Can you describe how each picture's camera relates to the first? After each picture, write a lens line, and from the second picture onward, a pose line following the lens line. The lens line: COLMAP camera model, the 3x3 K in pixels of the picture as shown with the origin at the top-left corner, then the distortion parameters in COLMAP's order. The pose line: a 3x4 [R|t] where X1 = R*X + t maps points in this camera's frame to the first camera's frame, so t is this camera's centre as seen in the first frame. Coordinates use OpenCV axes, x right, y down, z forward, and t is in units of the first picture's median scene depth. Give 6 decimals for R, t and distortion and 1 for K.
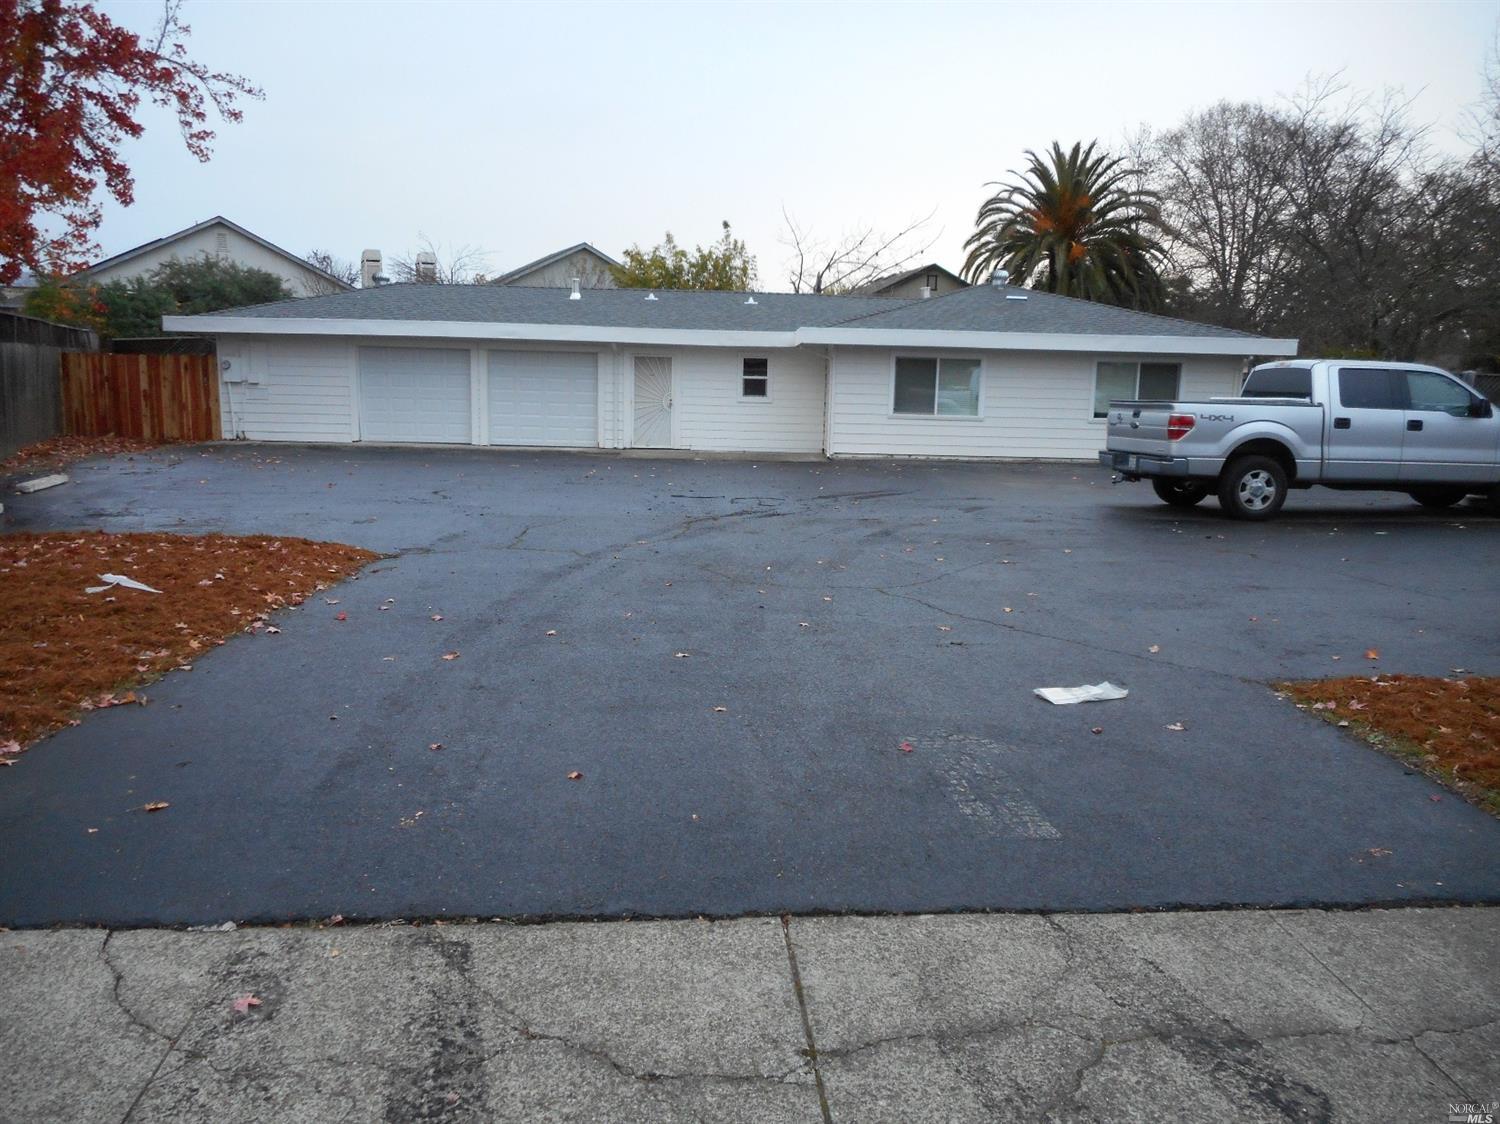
lens RADIAL K [[1119.6, 0, 750.0], [0, 1119.6, 562.0], [0, 0, 1]] dist [-0.013010, -0.001305]
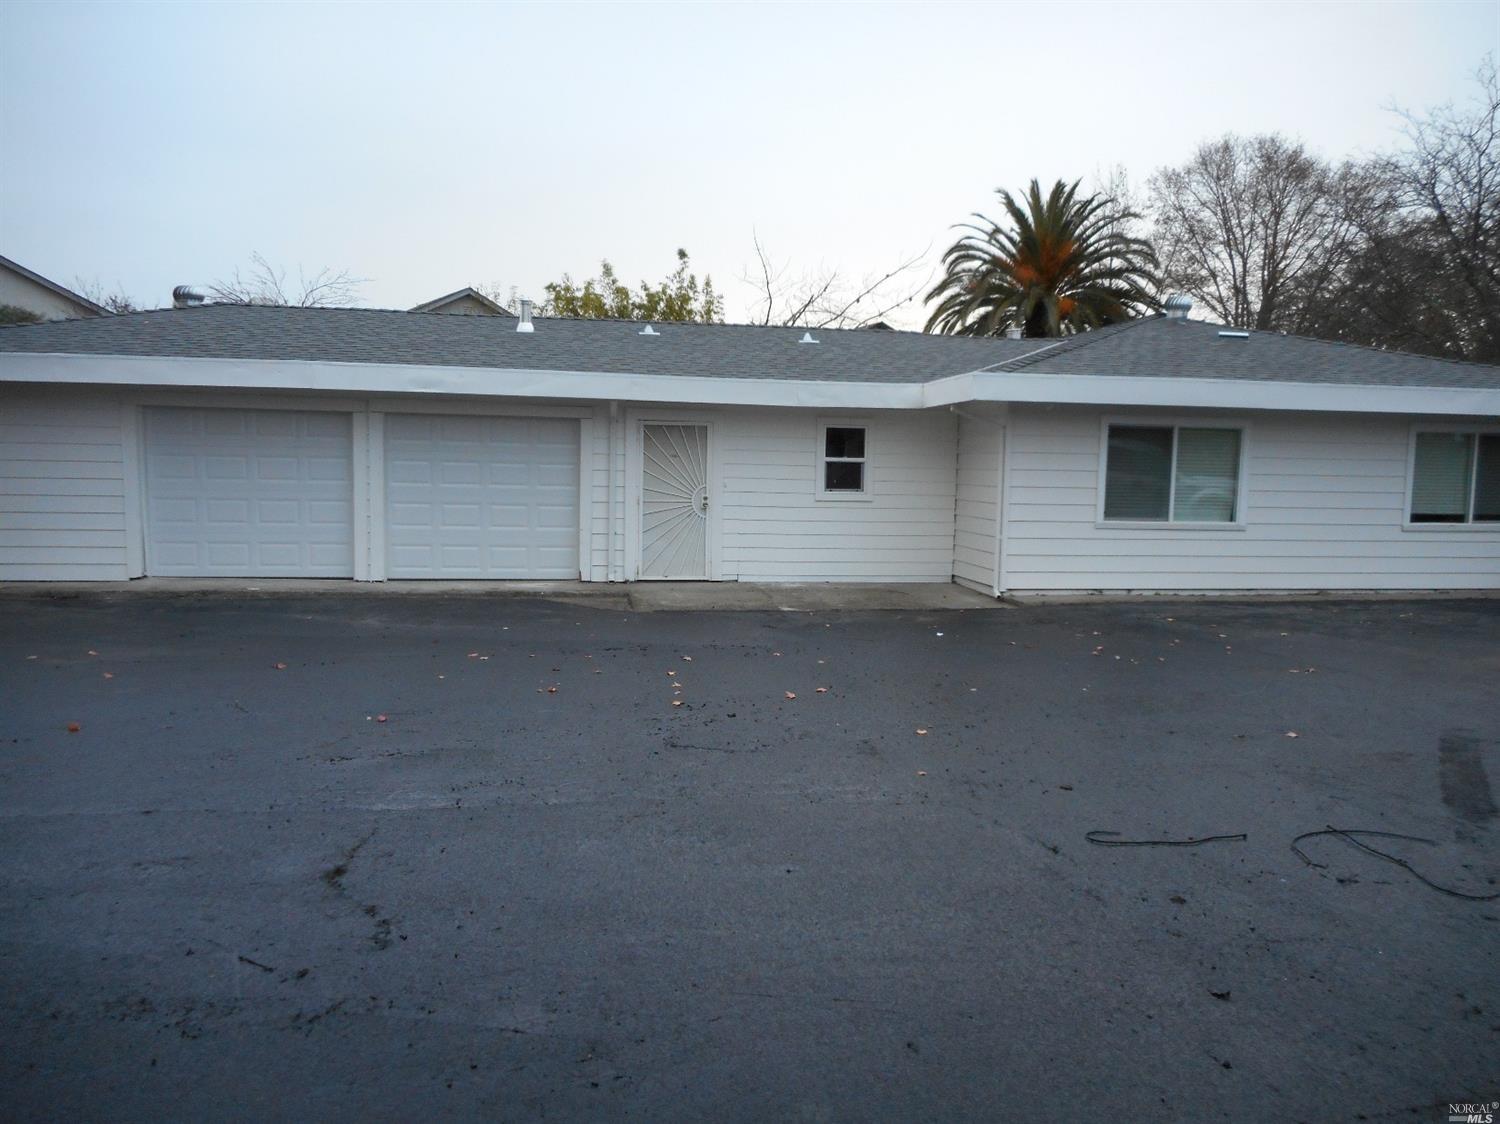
lens RADIAL K [[1119.6, 0, 750.0], [0, 1119.6, 562.0], [0, 0, 1]] dist [-0.013010, -0.001305]
pose [[0.990659, -0.016964, 0.135301, -0.127021], [0.025759, 0.997648, -0.063519, -0.072808], [-0.133906, 0.066411, 0.988766, 0.414437]]
